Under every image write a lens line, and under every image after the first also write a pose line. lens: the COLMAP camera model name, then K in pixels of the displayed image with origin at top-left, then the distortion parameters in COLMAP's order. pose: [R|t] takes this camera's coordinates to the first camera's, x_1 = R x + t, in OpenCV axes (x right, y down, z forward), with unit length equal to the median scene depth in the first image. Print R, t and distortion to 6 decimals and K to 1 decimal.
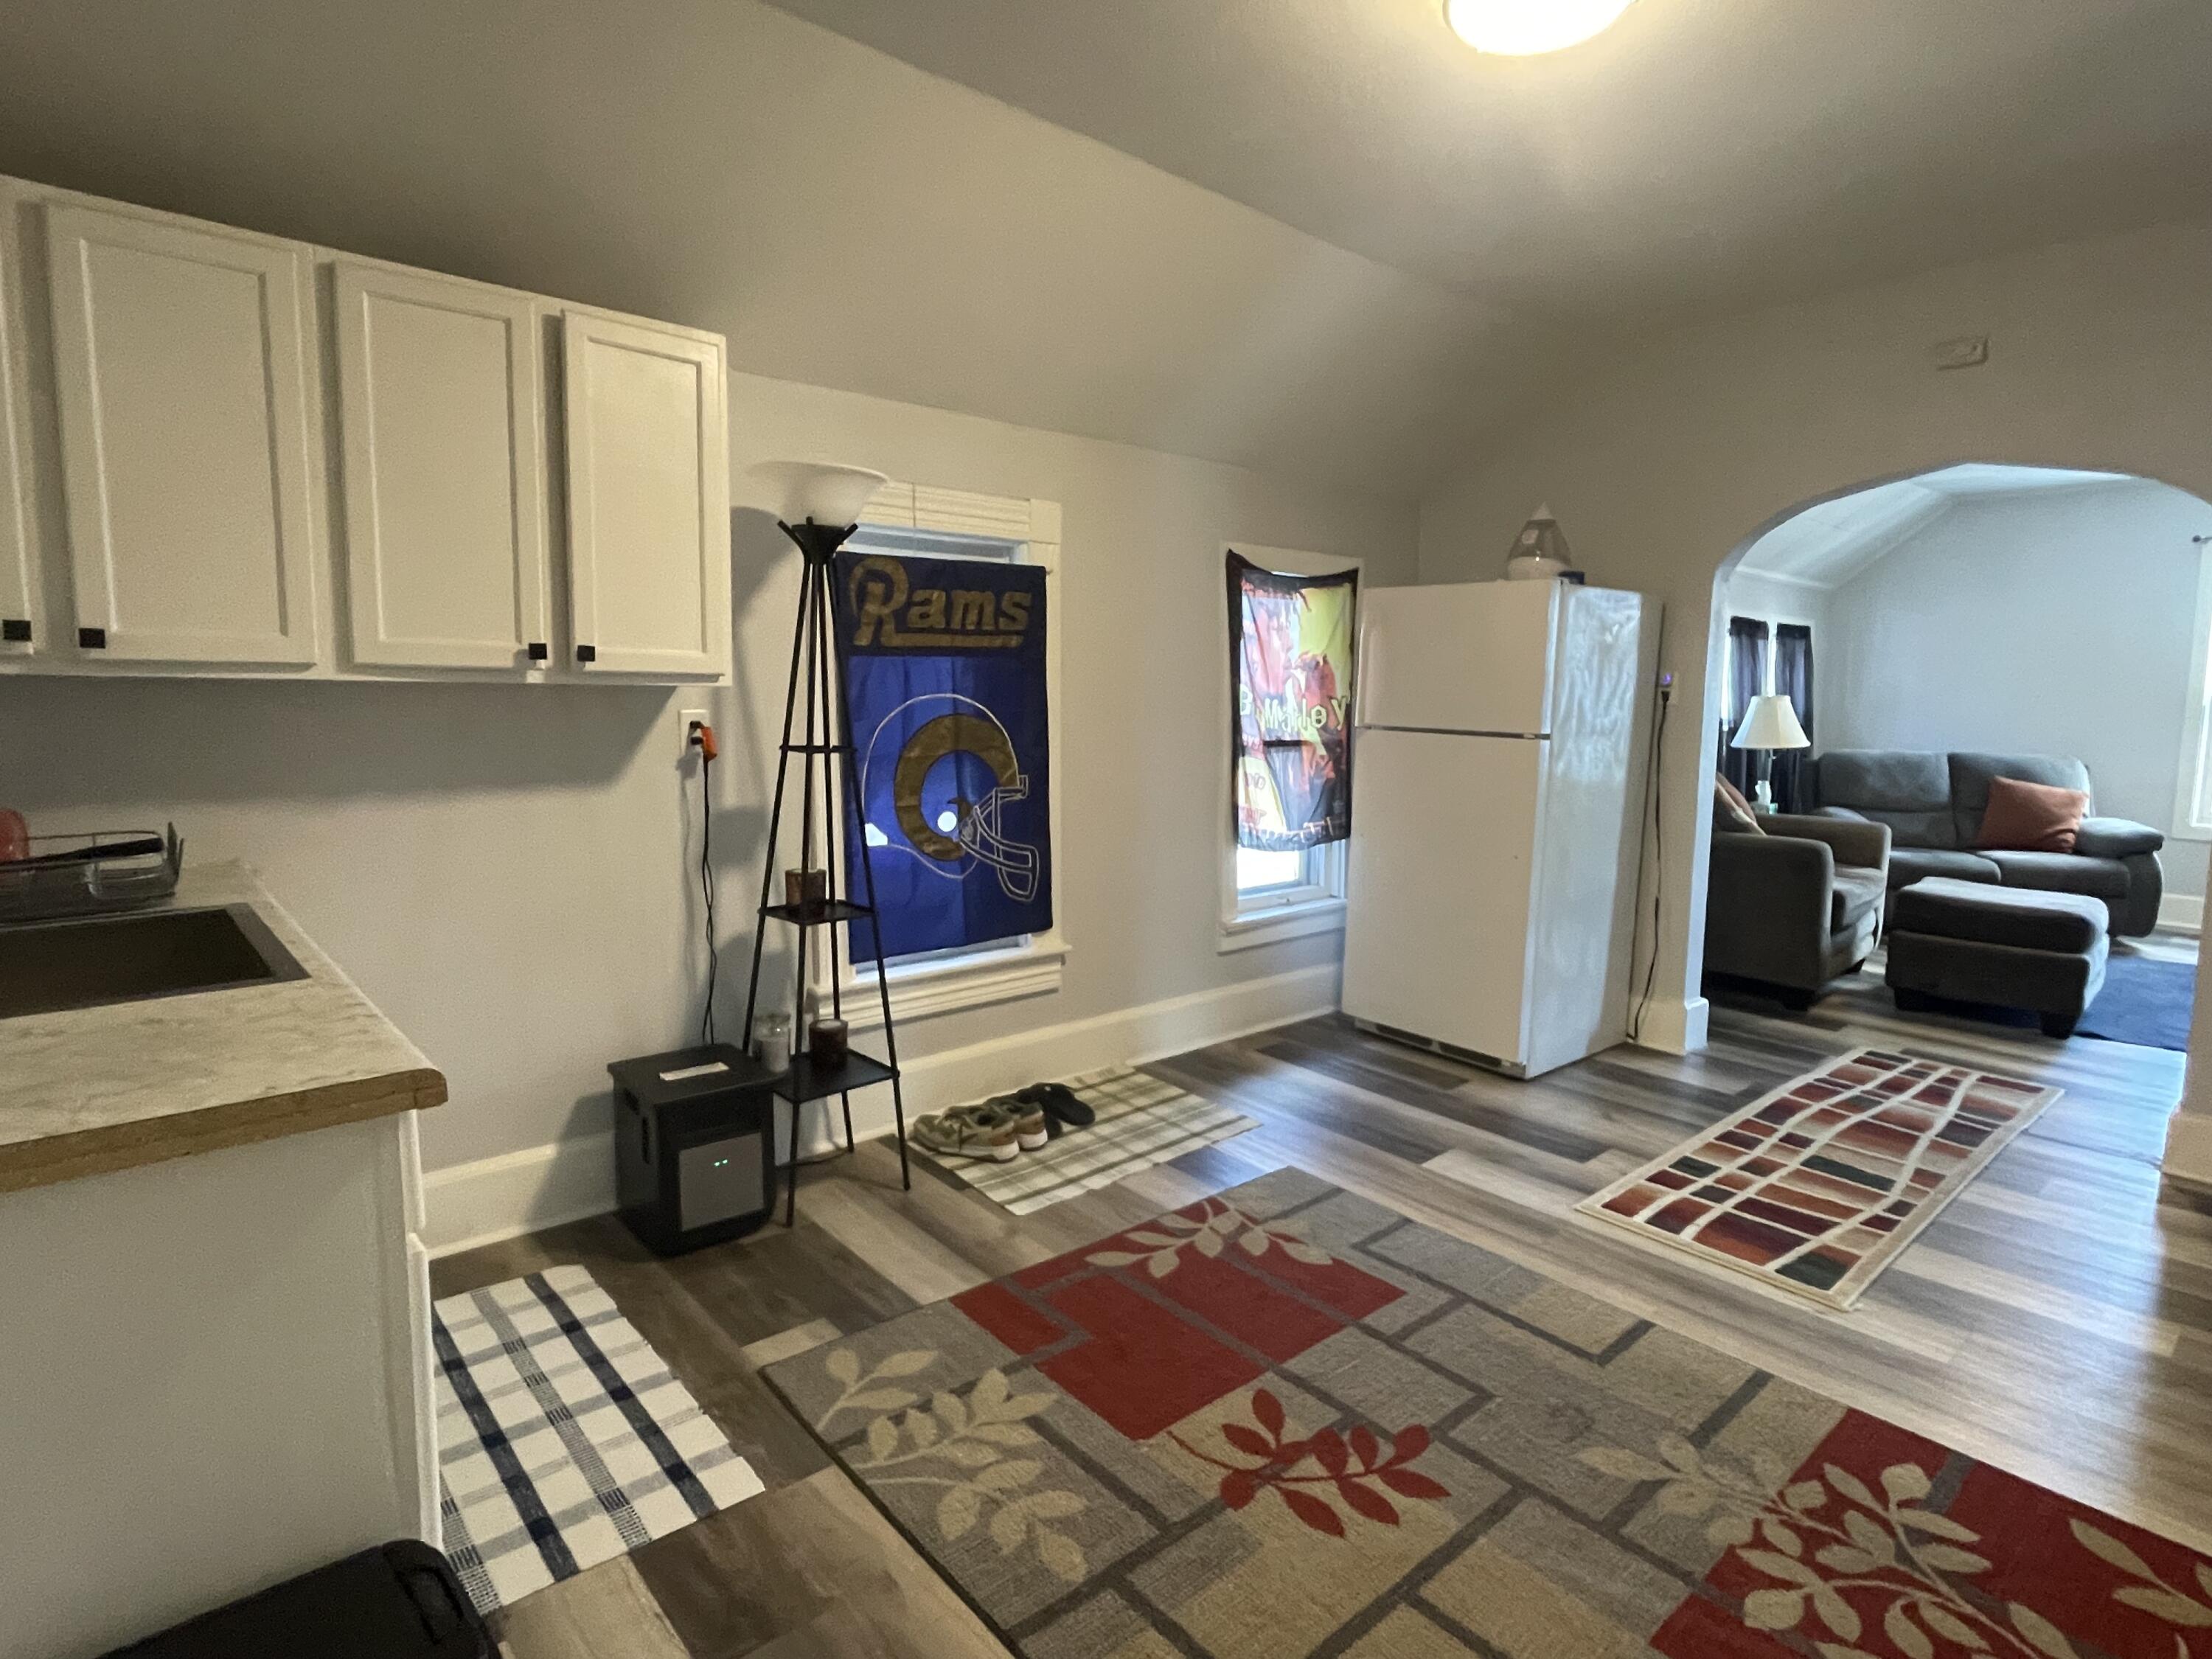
lens RADIAL K [[1170.1, 0, 1096.1], [0, 1170.1, 834.1], [0, 0, 1]] dist [-0.002443, -0.000743]
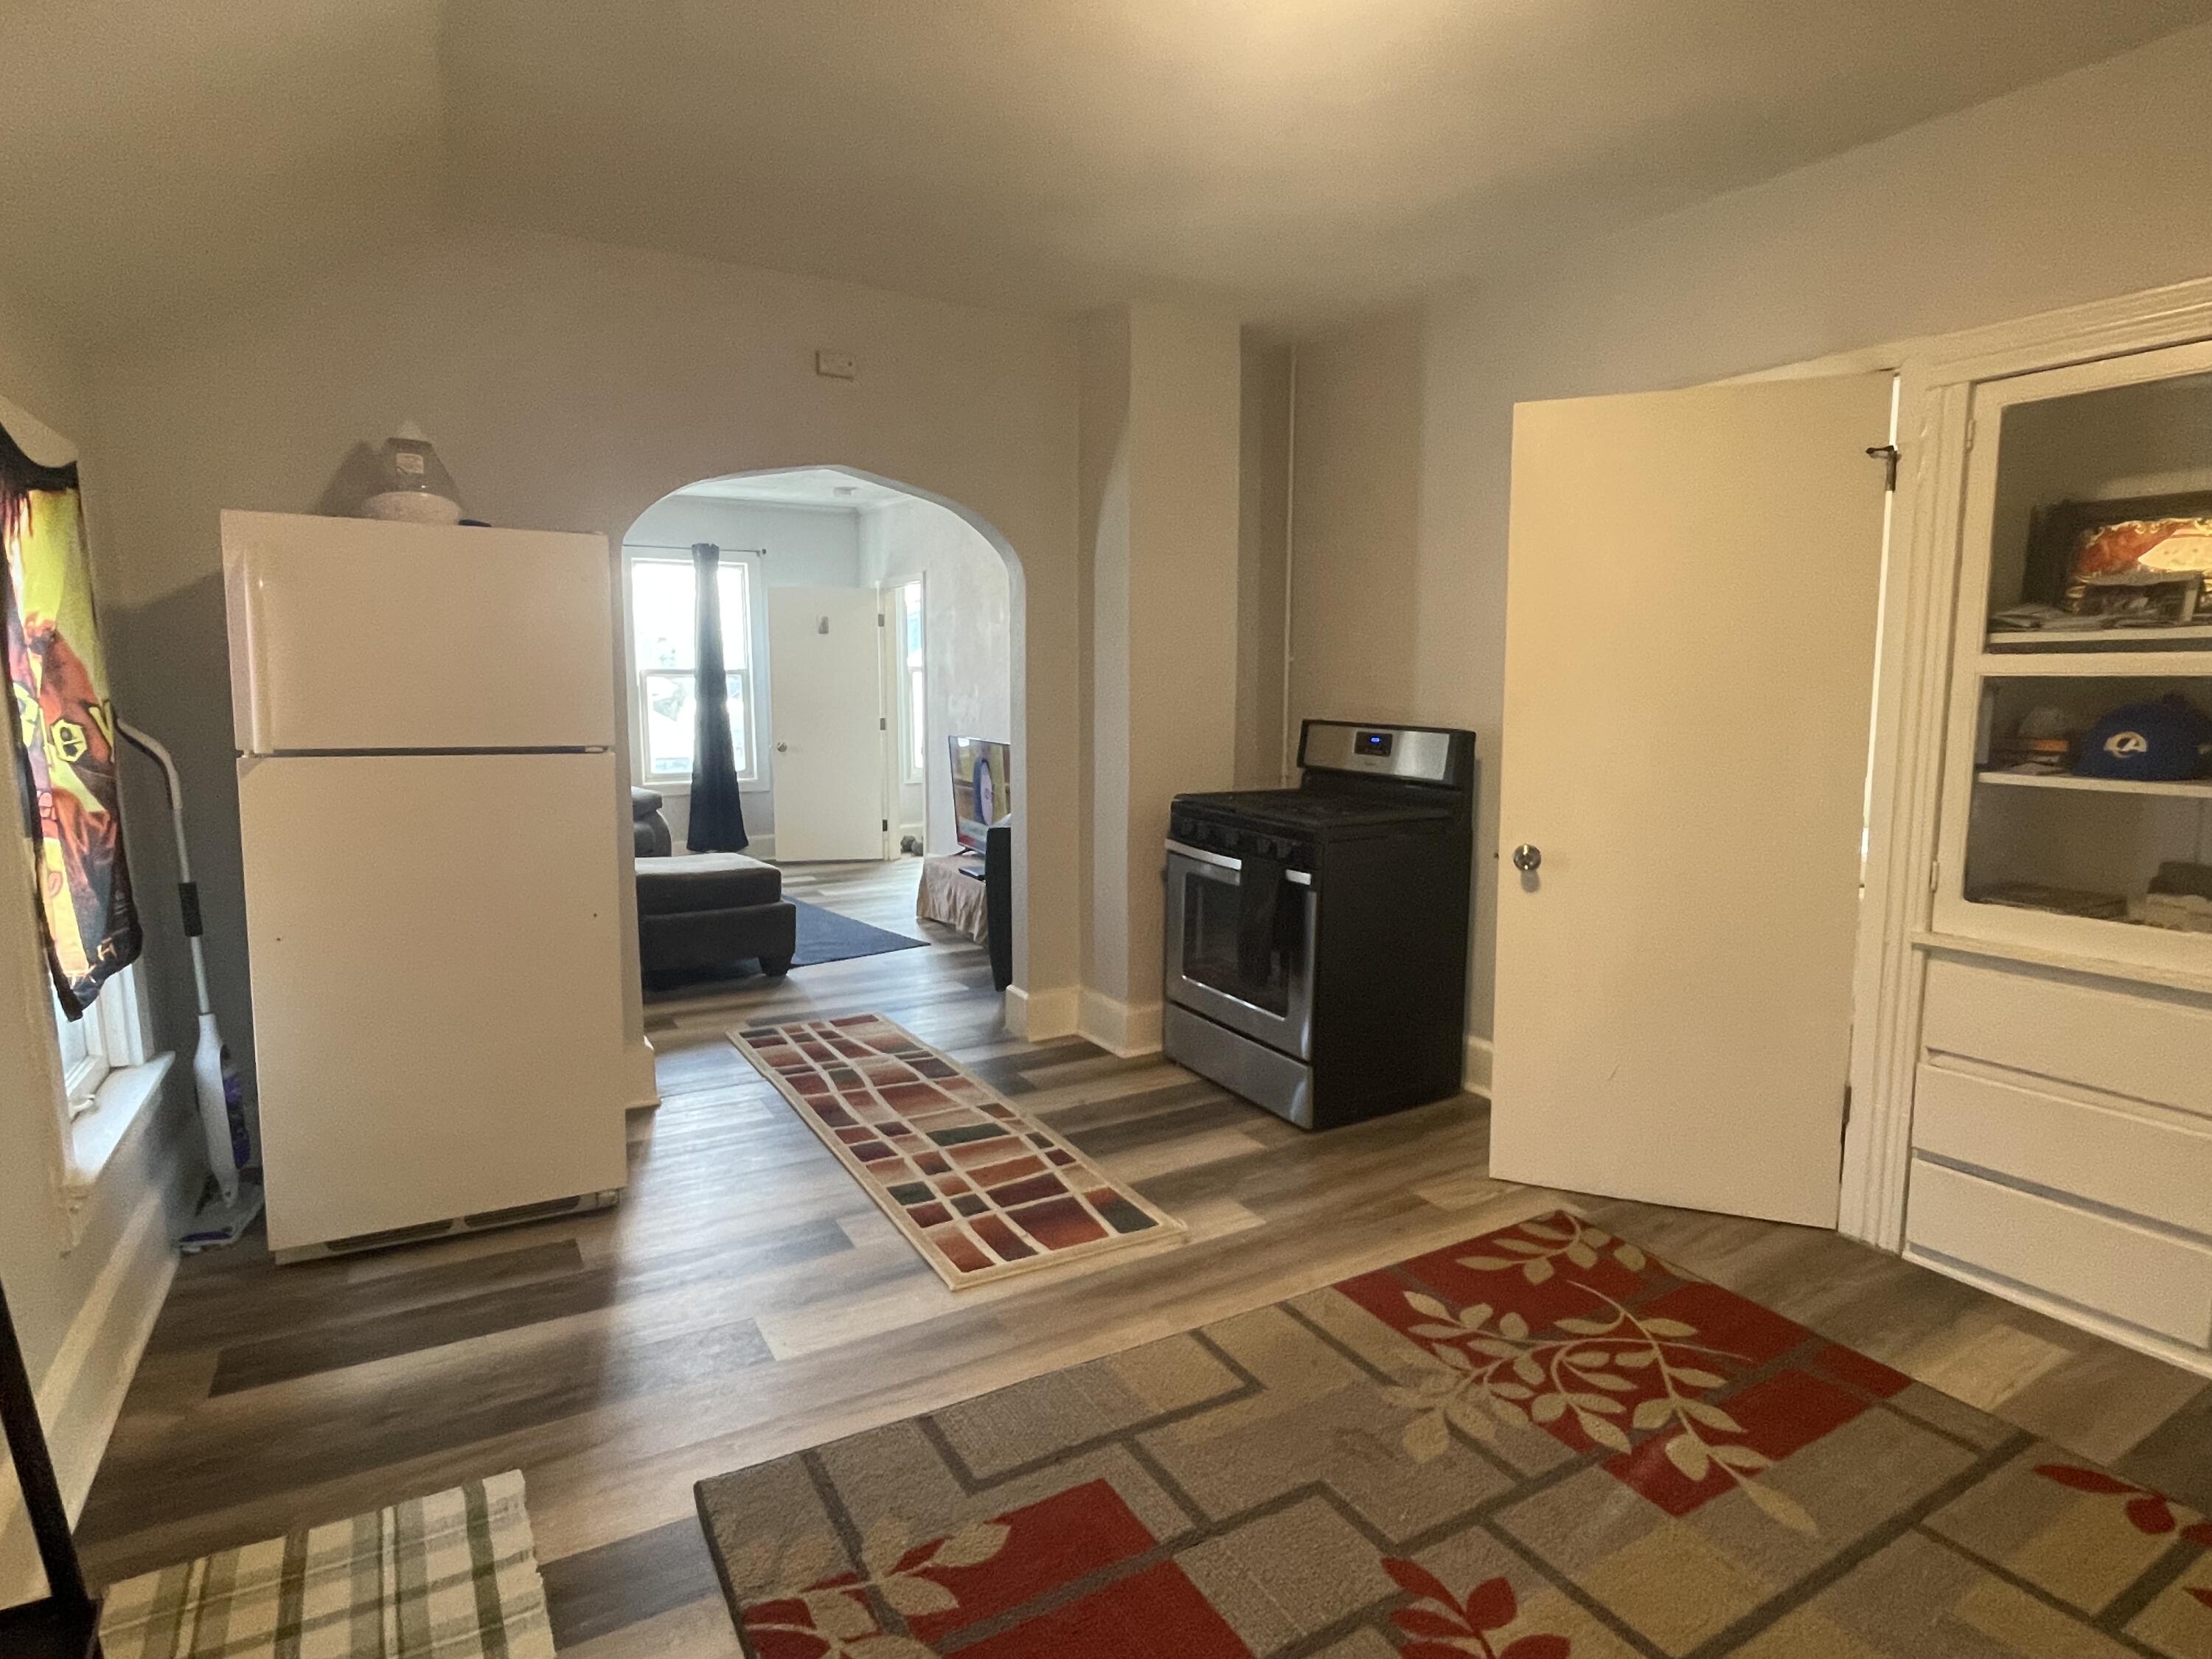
lens RADIAL K [[1170.1, 0, 1109.8], [0, 1170.1, 828.3], [0, 0, 1]] dist [-0.002443, -0.000743]
pose [[0.176676, -0.135316, 0.974923, -0.311198], [0.121965, 0.985881, 0.114734, -0.085205], [-0.976683, 0.098635, 0.190685, 0.593033]]
